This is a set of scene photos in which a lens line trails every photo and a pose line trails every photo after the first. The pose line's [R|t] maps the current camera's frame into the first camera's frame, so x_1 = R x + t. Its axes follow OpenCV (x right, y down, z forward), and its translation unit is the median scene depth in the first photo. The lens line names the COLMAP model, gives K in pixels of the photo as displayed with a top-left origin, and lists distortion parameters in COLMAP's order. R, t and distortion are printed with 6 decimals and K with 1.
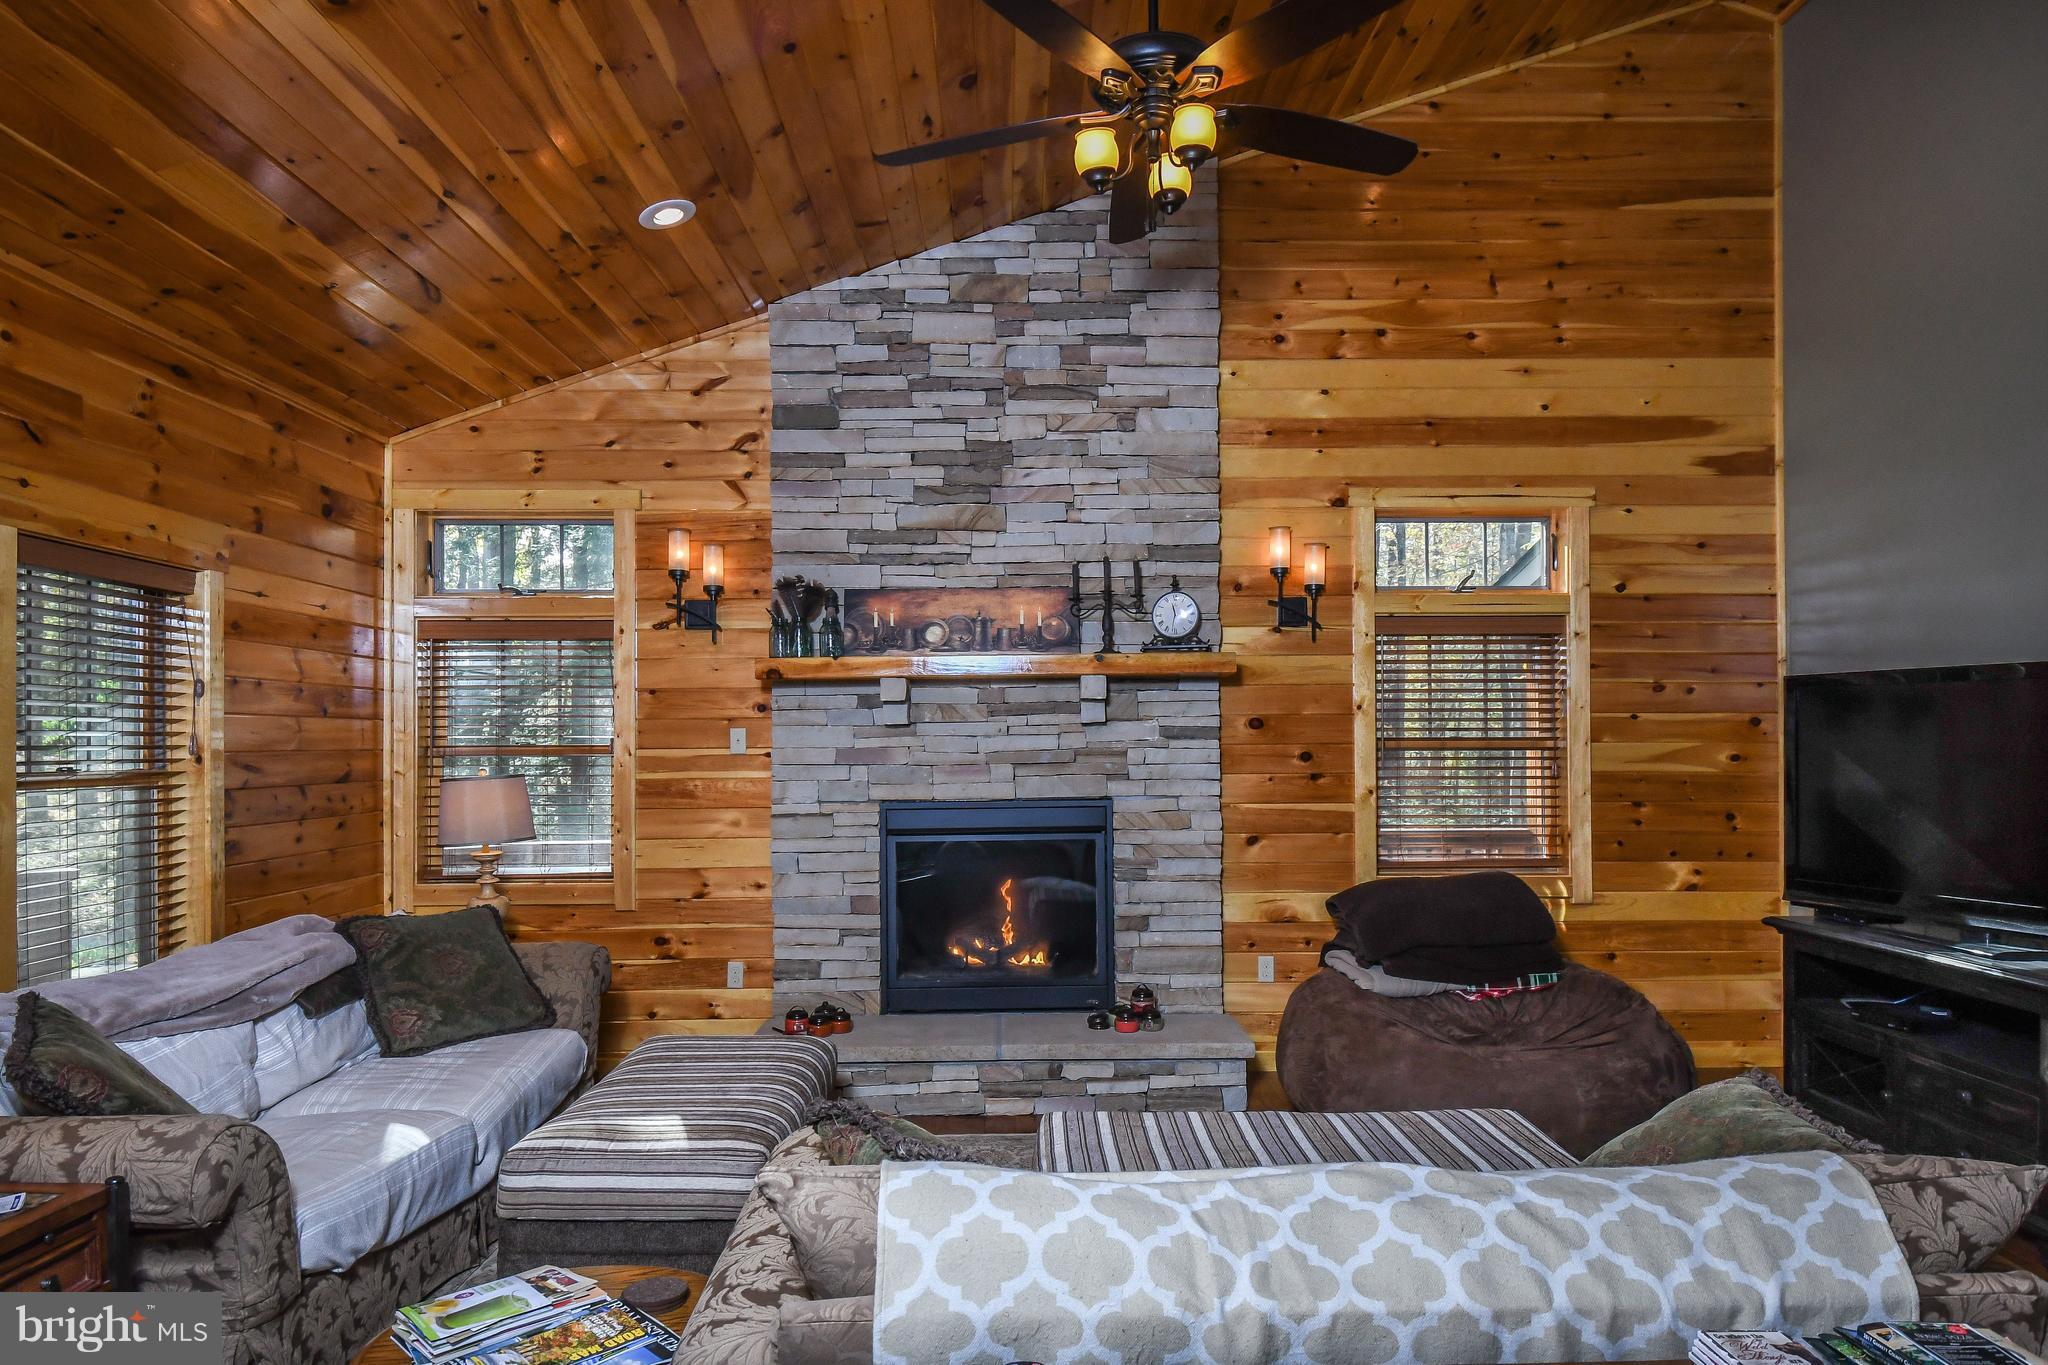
lens RADIAL K [[1261.5, 0, 1021.6], [0, 1261.5, 726.9], [0, 0, 1]] dist [0.052861, -0.065263]
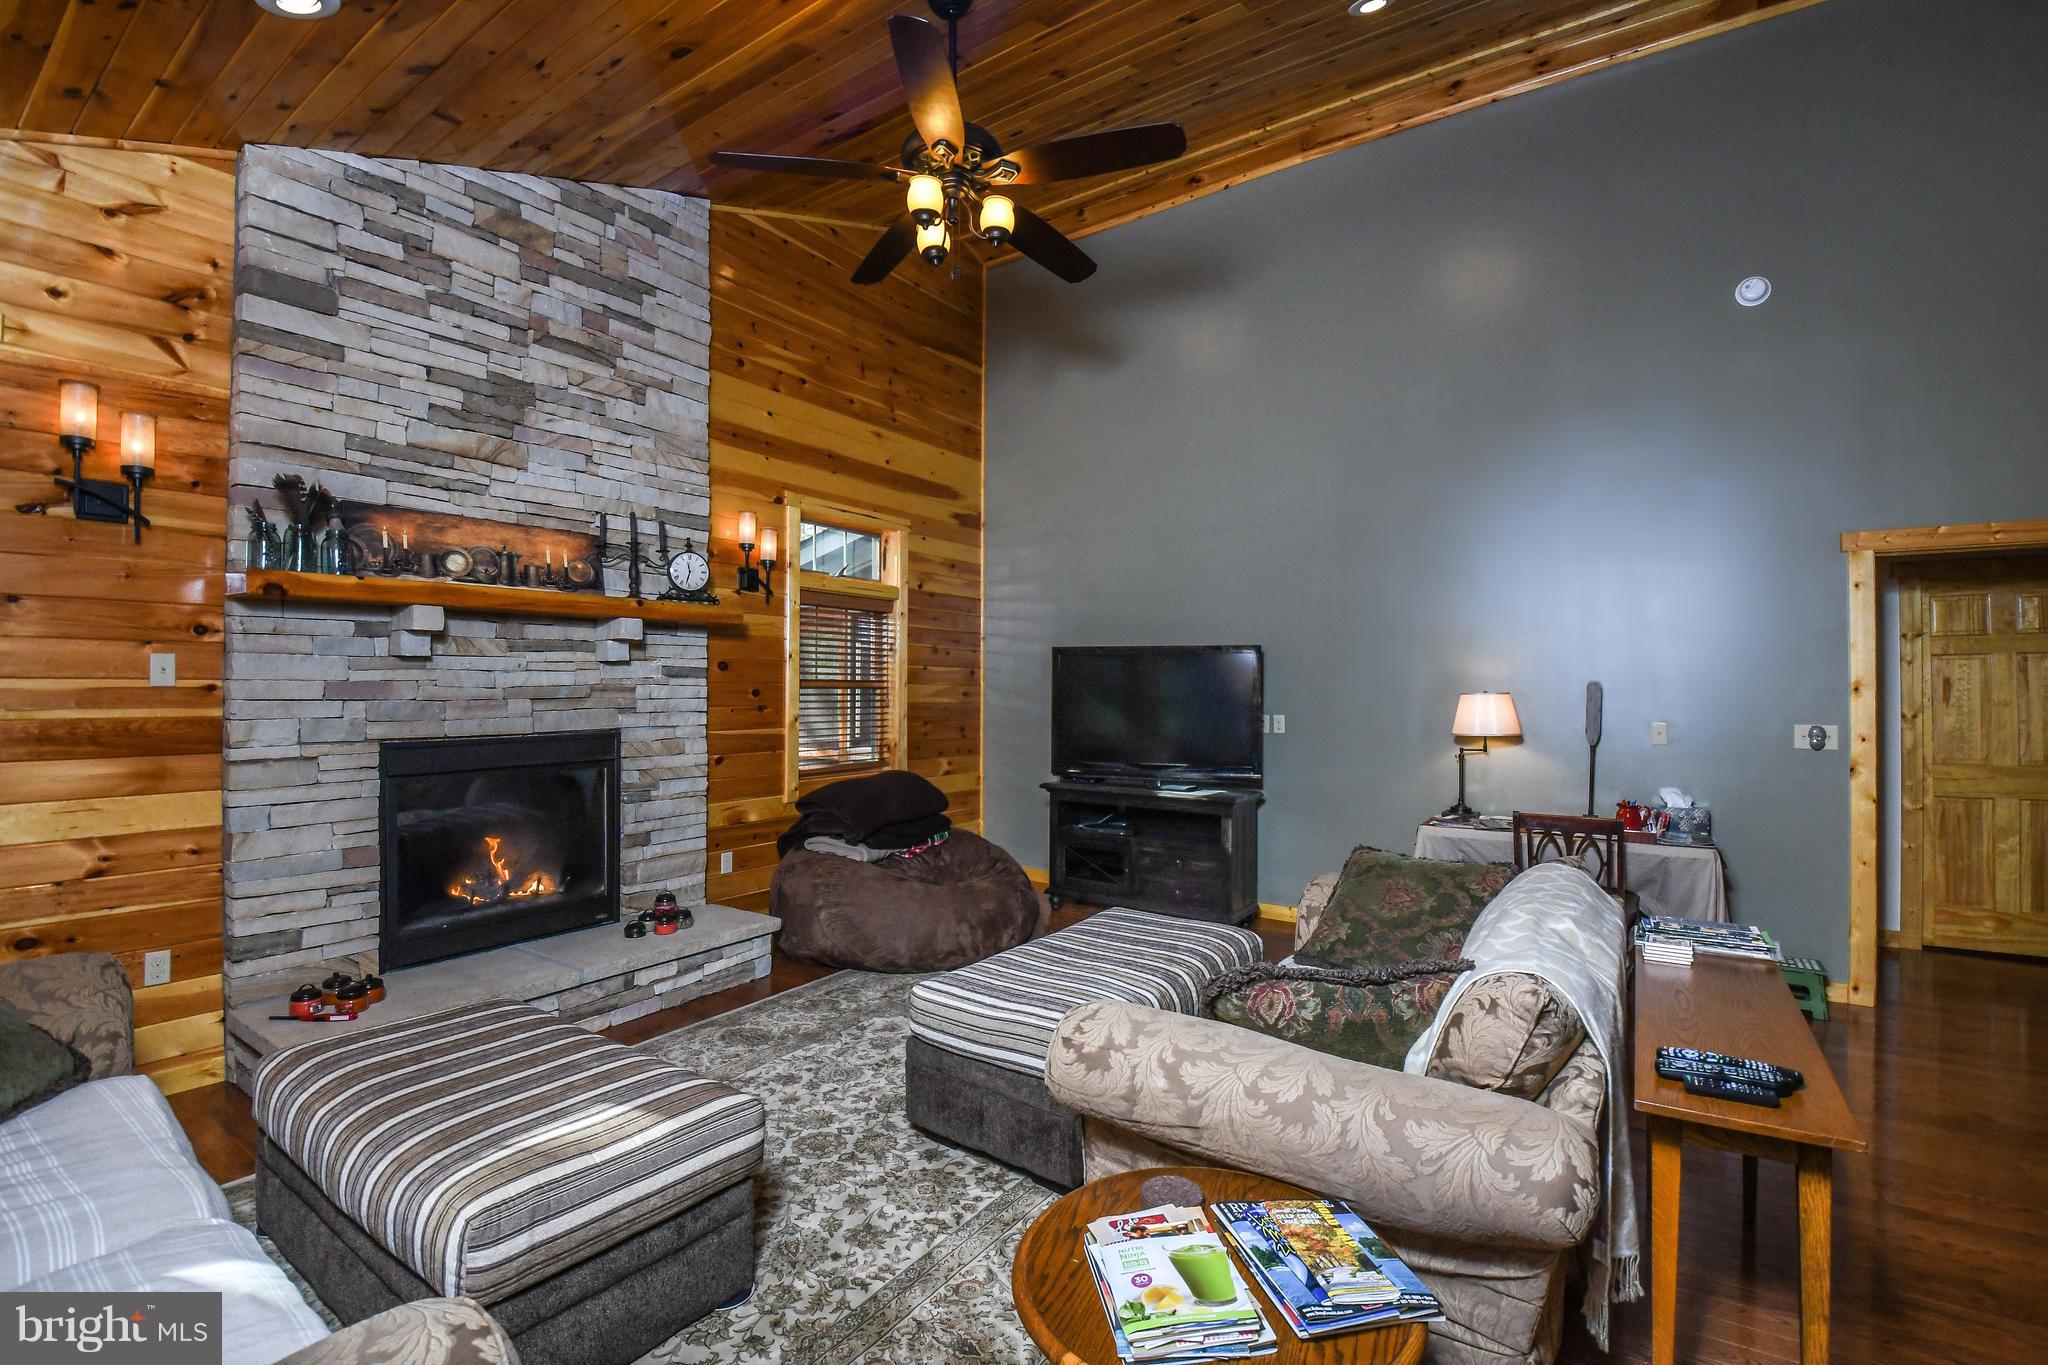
lens RADIAL K [[889.8, 0, 1024.0], [0, 889.8, 682.5], [0, 0, 1]] dist [-0.000655, -0.018872]
pose [[0.588723, 0.012806, 0.808233, -0.352684], [-0.015308, 0.999872, -0.004692, 0.013290], [-0.808190, -0.009610, 0.588844, 0.254037]]
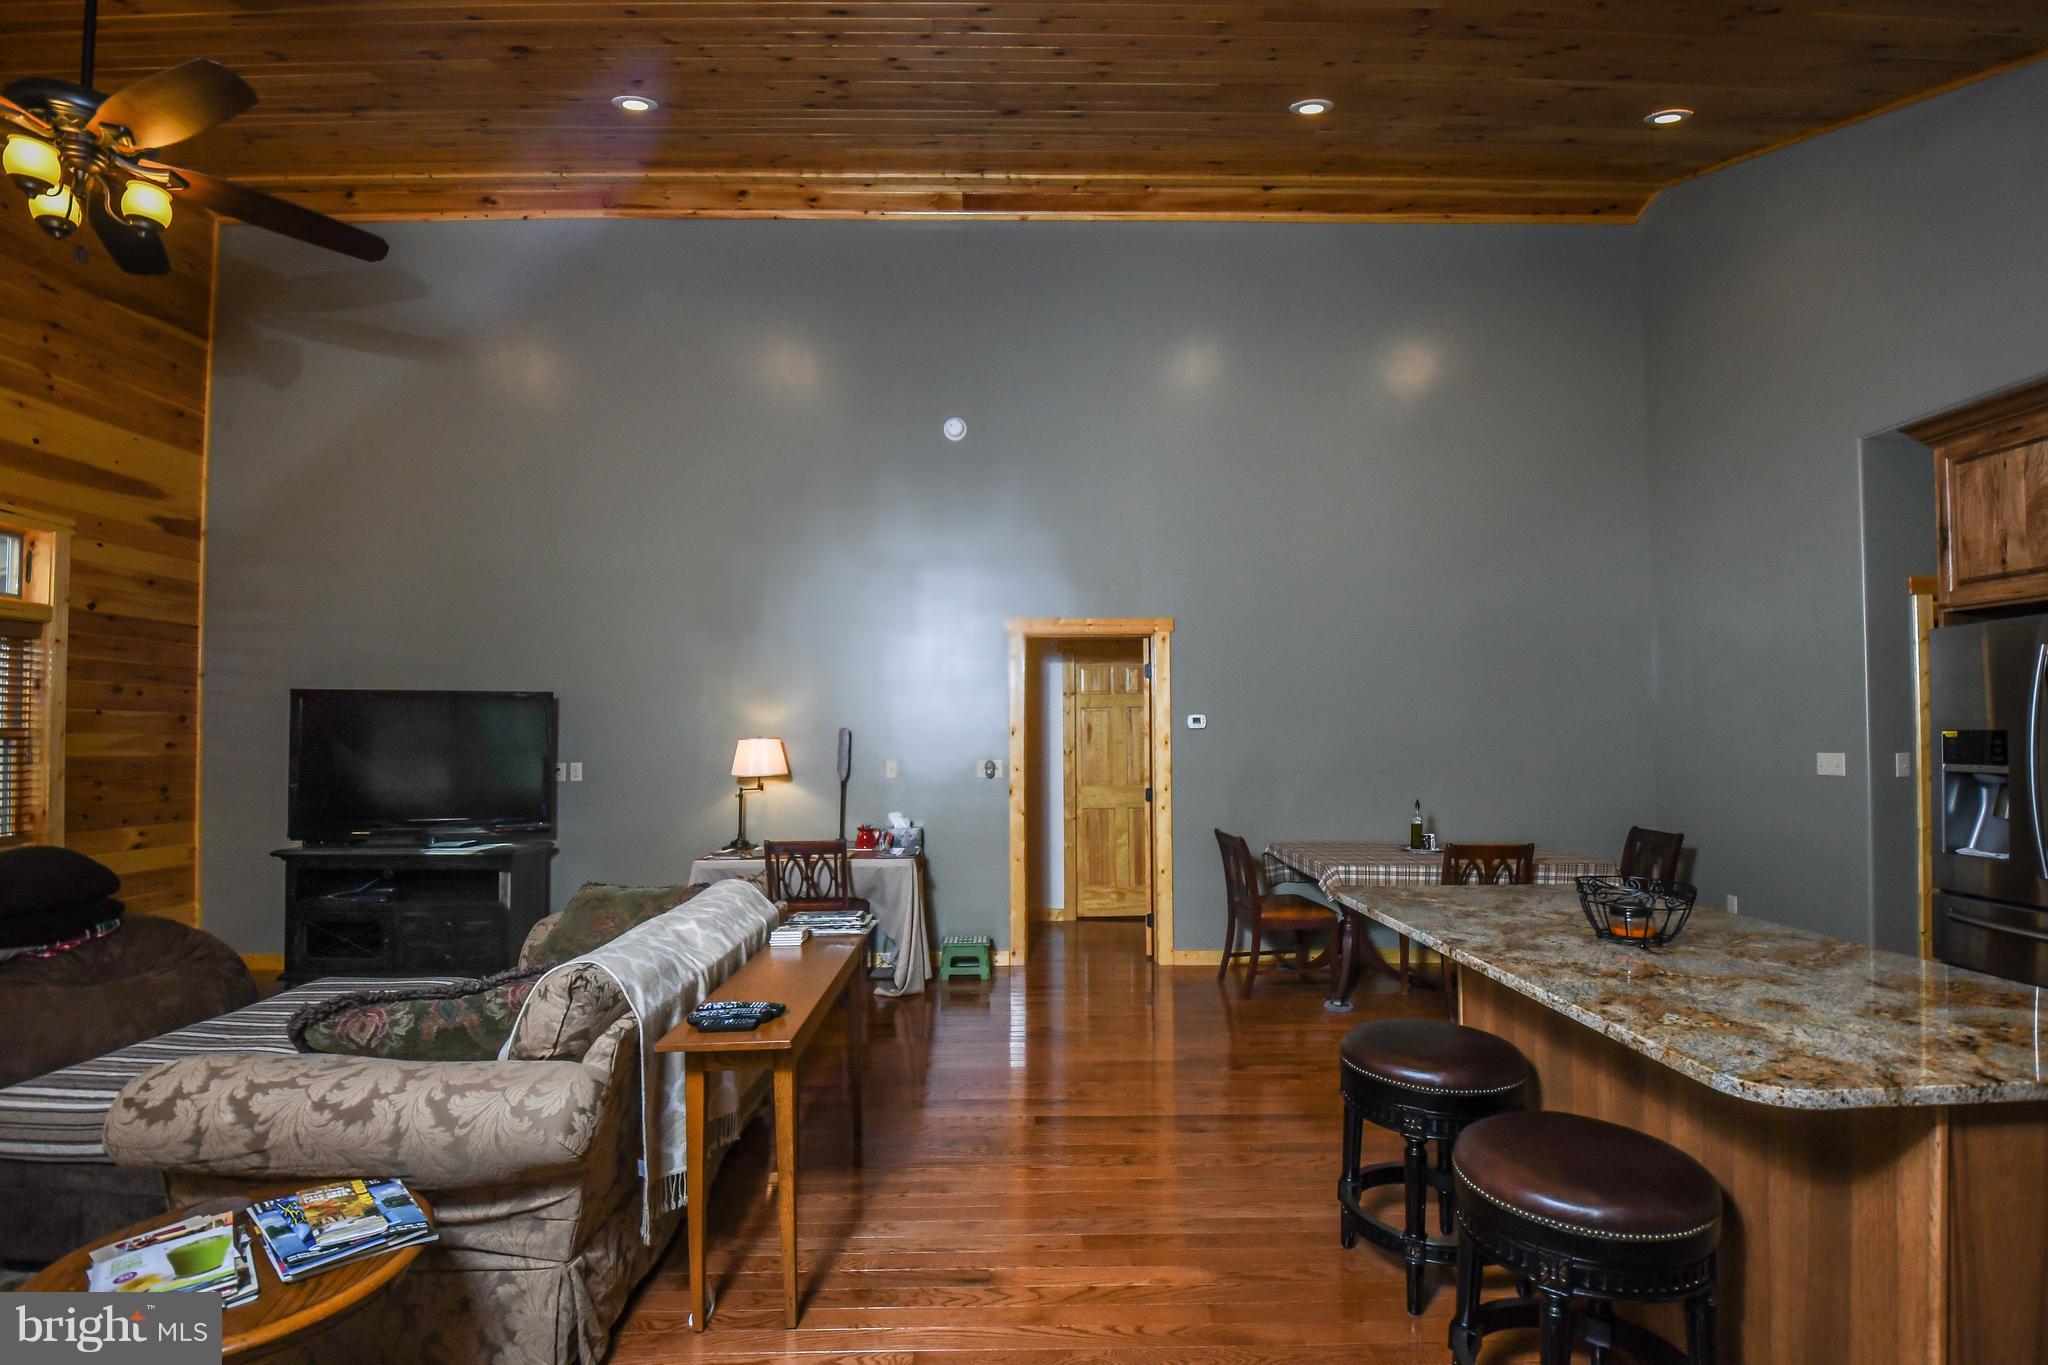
lens RADIAL K [[928.9, 0, 1024.6], [0, 928.9, 707.5], [0, 0, 1]] dist [-0.011243, -0.011483]
pose [[-0.003748, 0.030810, 0.999518, -0.408698], [-0.006443, 0.999504, -0.030834, 0.008716], [-0.999972, -0.006556, -0.003548, 0.112494]]
